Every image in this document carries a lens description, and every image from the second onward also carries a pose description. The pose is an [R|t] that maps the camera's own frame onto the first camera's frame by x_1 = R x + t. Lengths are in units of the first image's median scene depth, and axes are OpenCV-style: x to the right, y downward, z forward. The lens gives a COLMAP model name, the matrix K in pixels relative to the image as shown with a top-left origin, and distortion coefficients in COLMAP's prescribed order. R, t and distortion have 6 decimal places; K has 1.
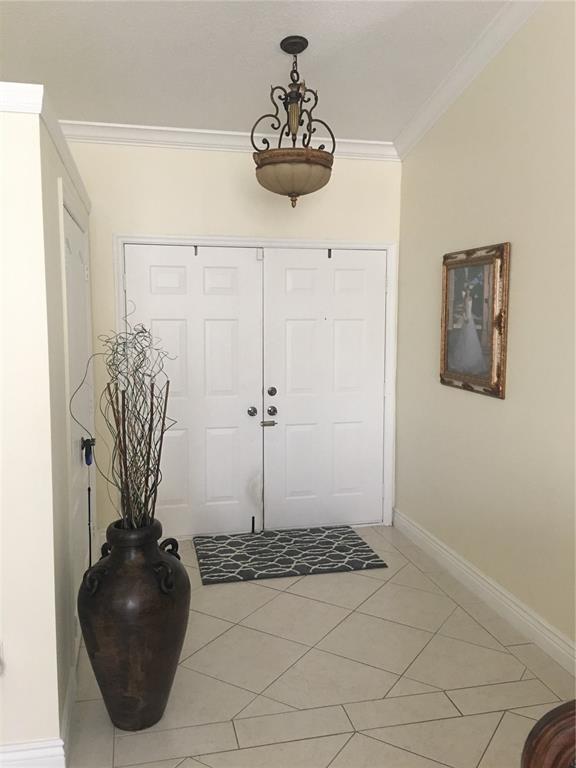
lens RADIAL K [[648.9, 0, 289.6], [0, 648.9, 382.2], [0, 0, 1]] dist [0.118914, -0.185768]
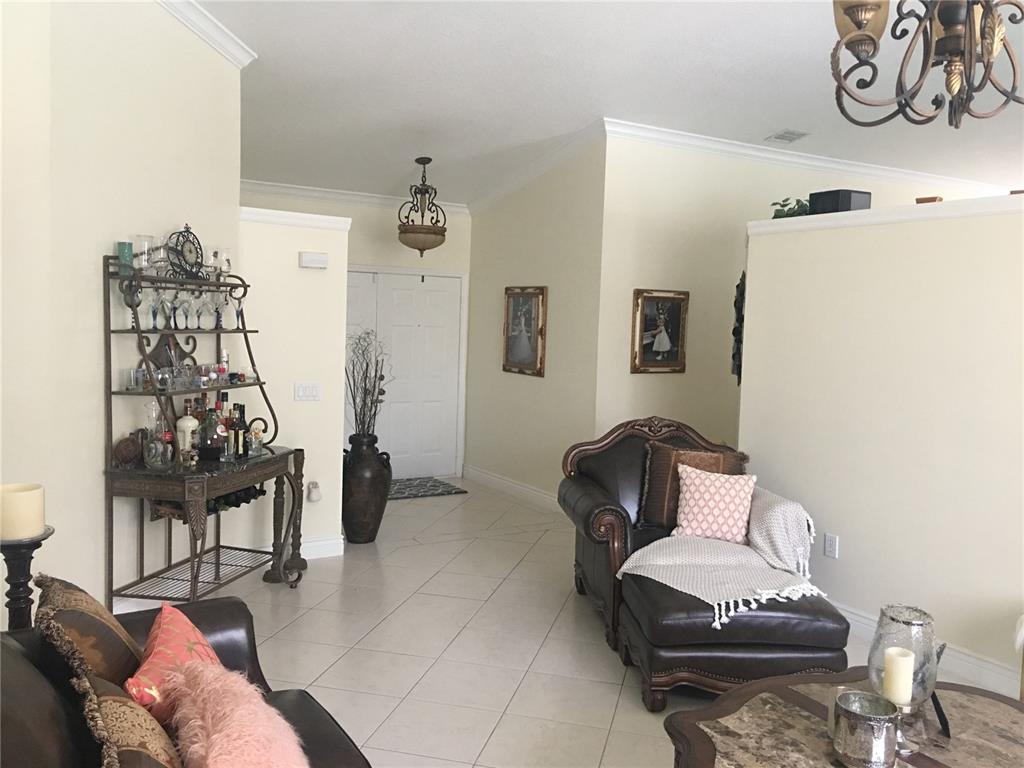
lens RADIAL K [[865.2, 0, 502.0], [0, 865.2, 387.5], [0, 0, 1]] dist [0.118914, -0.185768]
pose [[0.953615, 0.006337, 0.300961, -0.432748], [-0.000335, 0.999800, -0.019992, 0.093077], [-0.301028, 0.018964, 0.953427, -1.059086]]
